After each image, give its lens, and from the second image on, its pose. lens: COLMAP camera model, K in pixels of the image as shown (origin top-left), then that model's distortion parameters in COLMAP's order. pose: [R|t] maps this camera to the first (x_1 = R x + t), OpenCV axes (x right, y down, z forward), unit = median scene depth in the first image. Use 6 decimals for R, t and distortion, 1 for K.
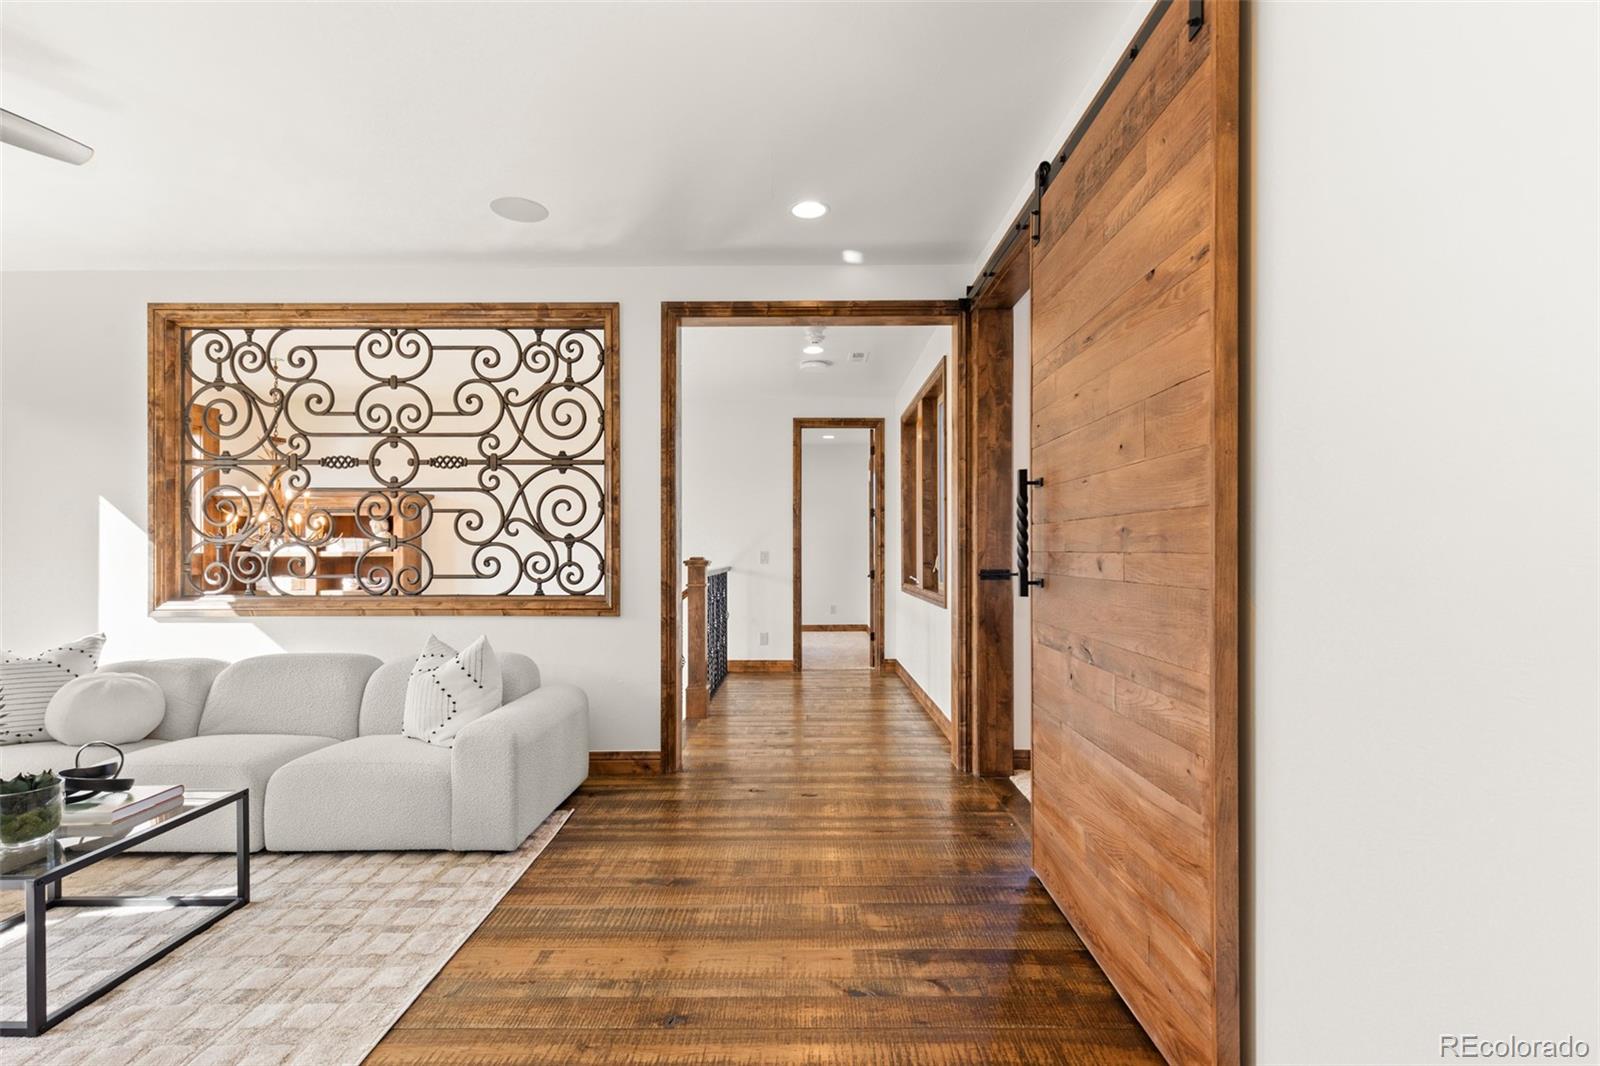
lens RADIAL K [[728.5, 0, 800.8], [0, 728.5, 555.6], [0, 0, 1]] dist [0.014060, -0.000452]
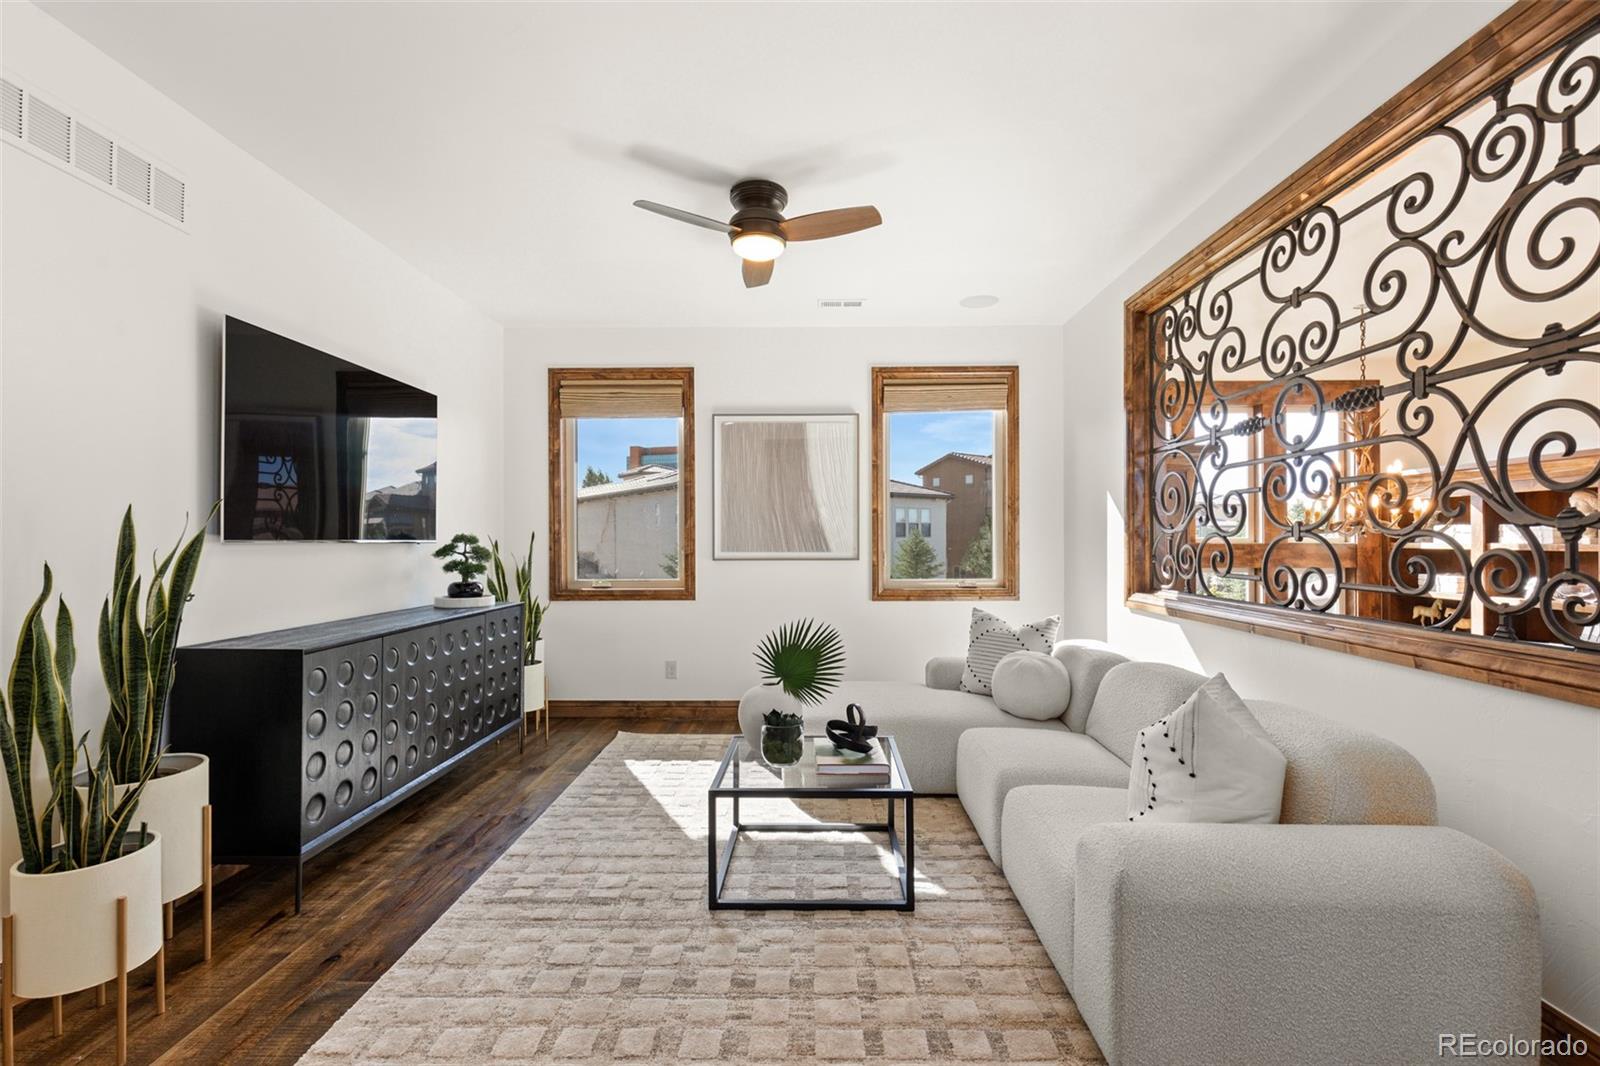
lens RADIAL K [[714.4, 0, 801.8], [0, 714.4, 538.3], [0, 0, 1]] dist [0.004377, -0.001467]
pose [[-0.005590, -0.000137, -0.999984, 0.115563], [-0.009198, 0.999958, -0.000085, -0.007734], [0.999942, 0.009197, -0.005591, 0.543193]]
